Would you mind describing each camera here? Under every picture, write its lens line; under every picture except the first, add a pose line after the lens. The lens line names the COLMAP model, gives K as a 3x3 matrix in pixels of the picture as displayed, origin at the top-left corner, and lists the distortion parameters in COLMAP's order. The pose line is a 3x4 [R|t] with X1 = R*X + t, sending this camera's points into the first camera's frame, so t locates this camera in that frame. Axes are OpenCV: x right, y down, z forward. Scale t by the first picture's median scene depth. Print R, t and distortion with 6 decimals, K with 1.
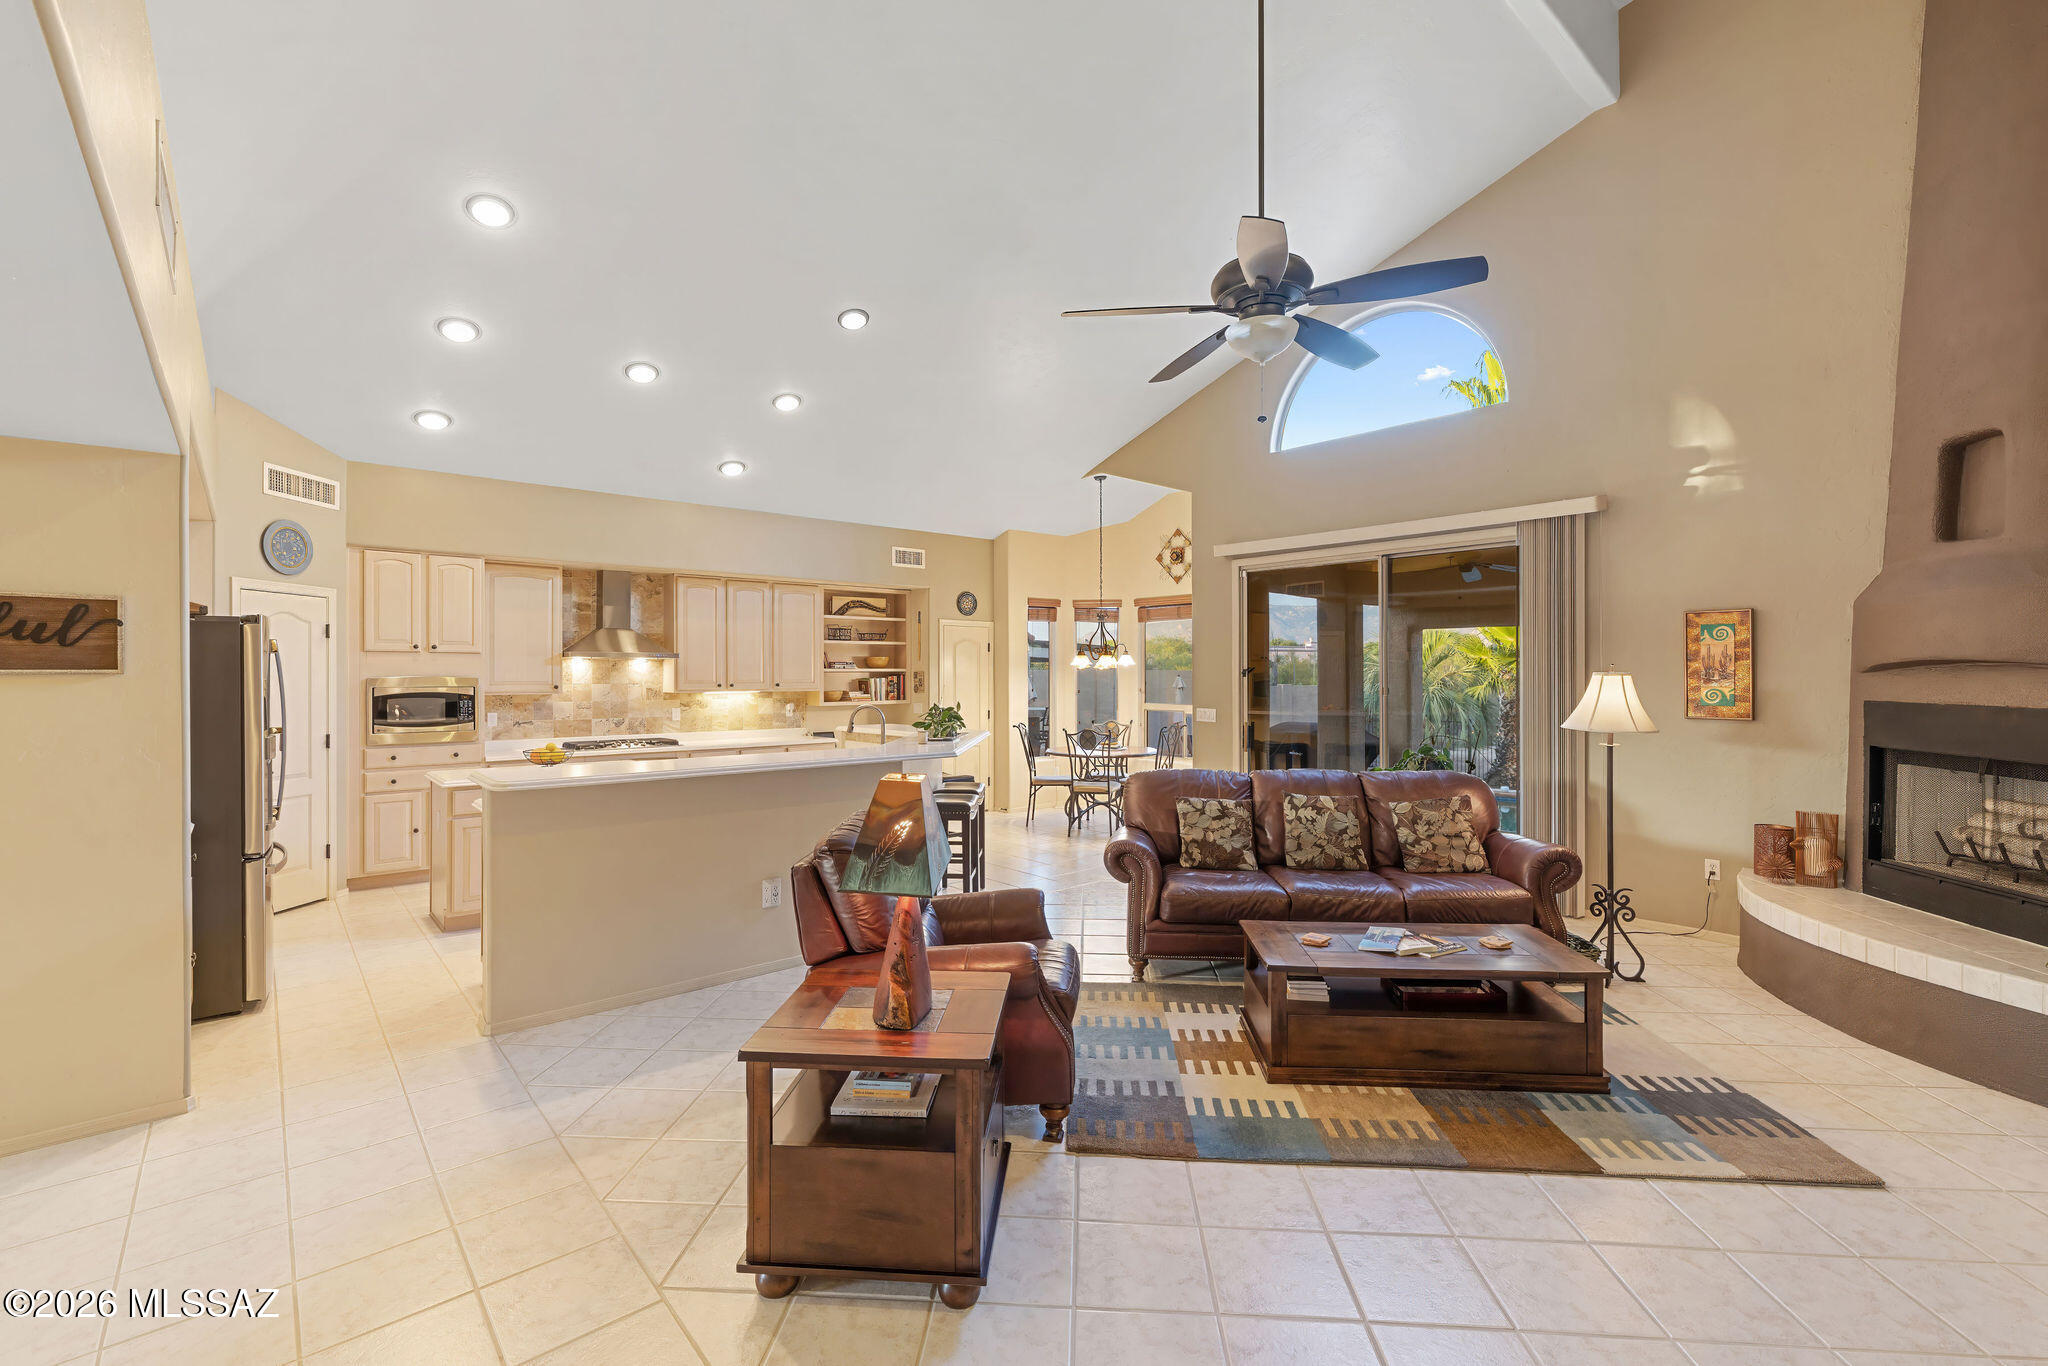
lens RADIAL K [[889.5, 0, 1022.7], [0, 889.5, 675.0], [0, 0, 1]] dist [-0.002681, -0.000572]
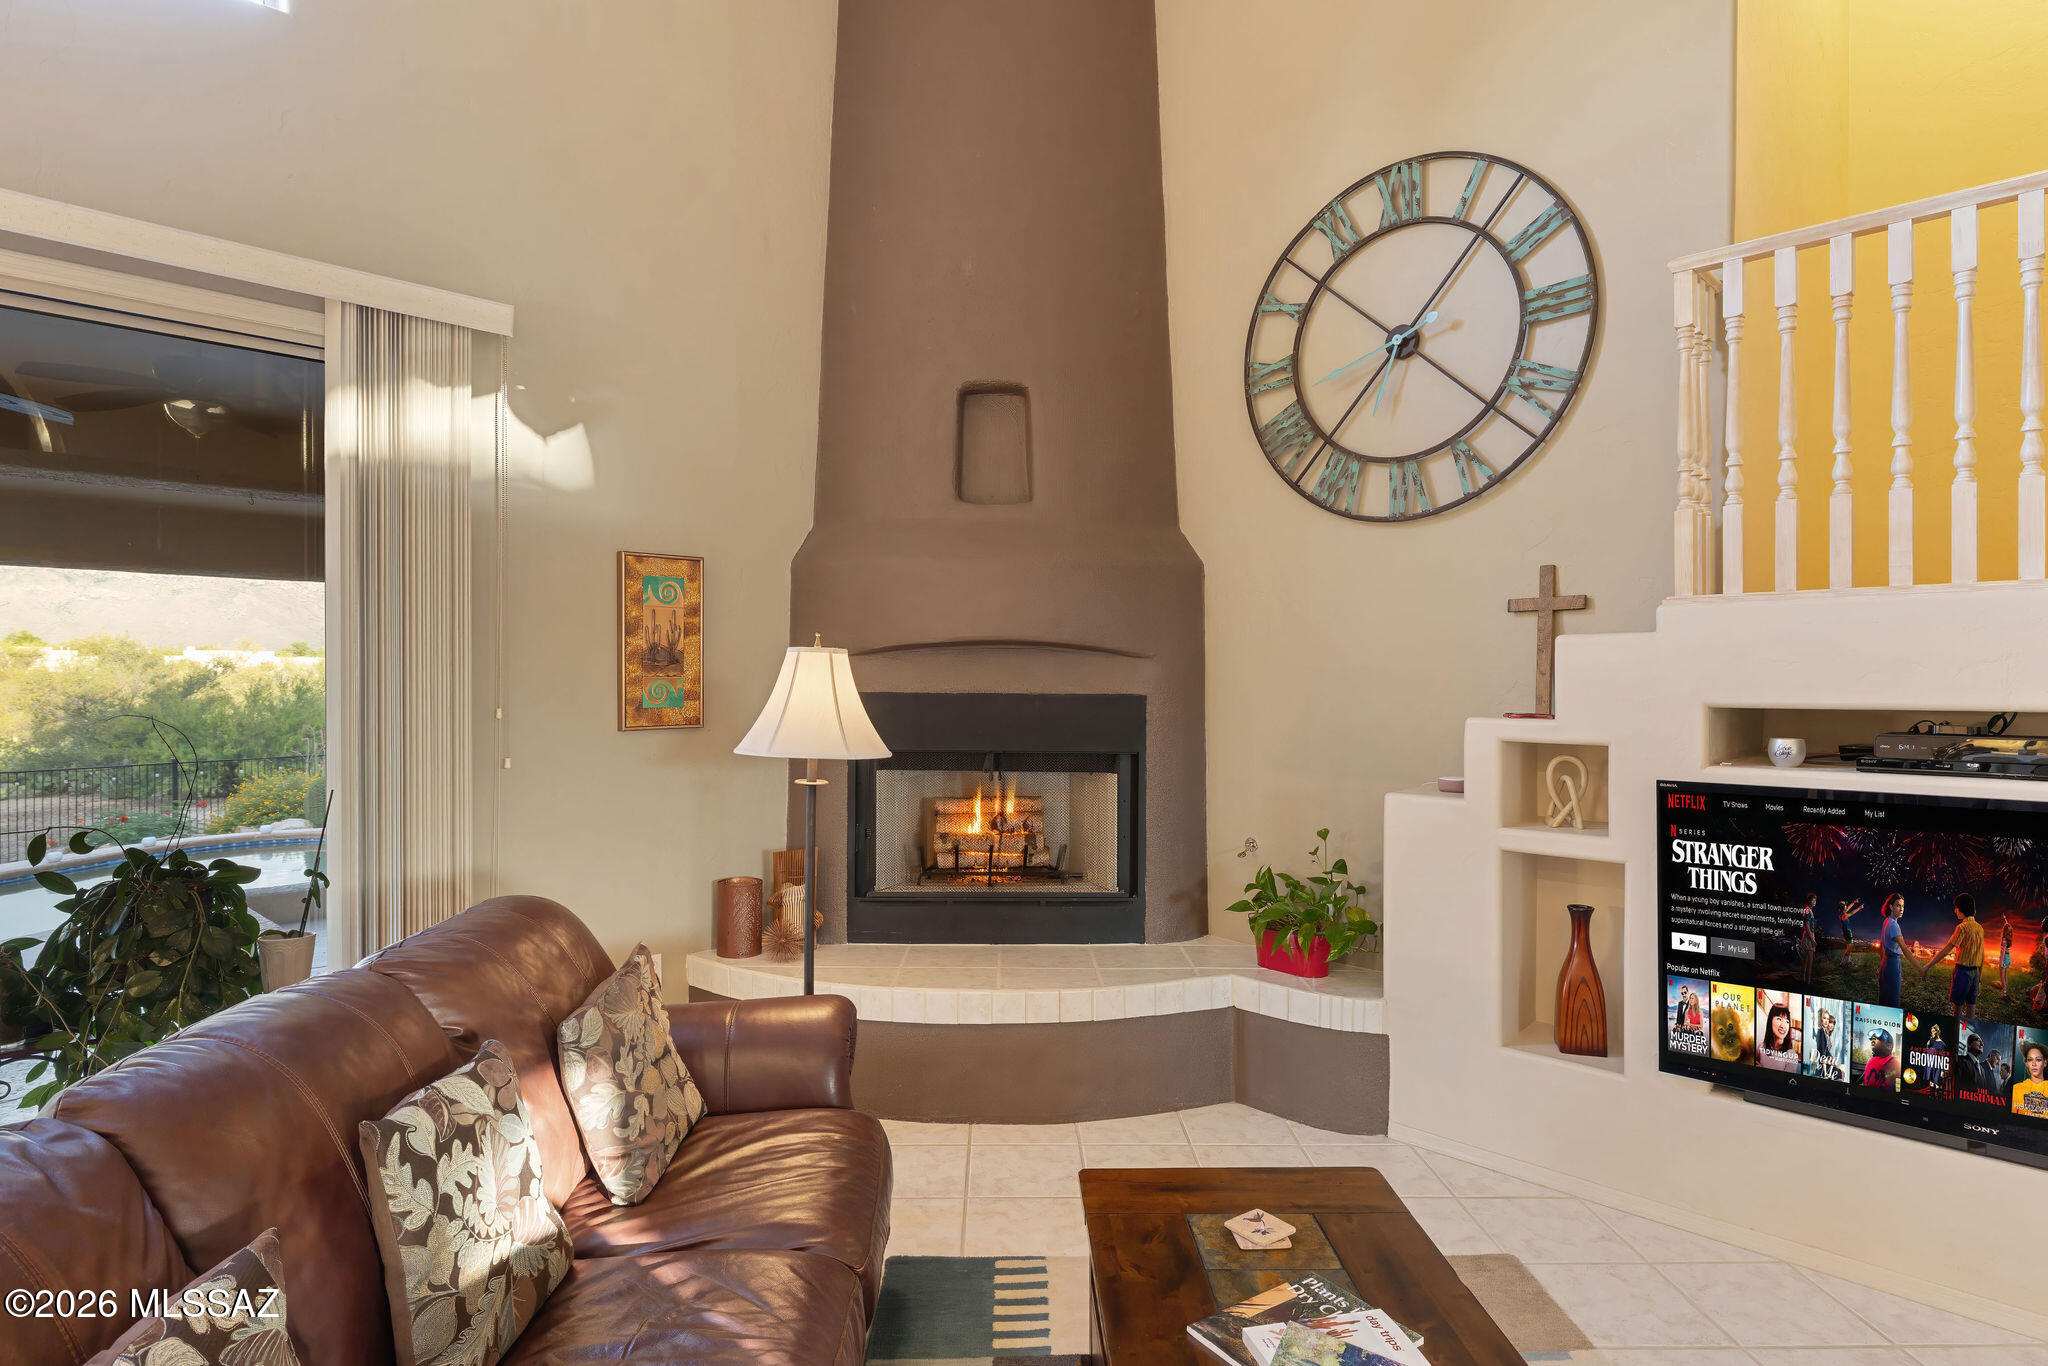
lens RADIAL K [[1099.1, 0, 1020.2], [0, 1099.1, 679.8], [0, 0, 1]] dist [-0.000044, -0.000218]
pose [[-0.075838, -0.004922, 0.997108, -0.010778], [0.001593, 0.999986, 0.005057, 0.012472], [-0.997119, 0.001972, -0.075830, 0.858597]]
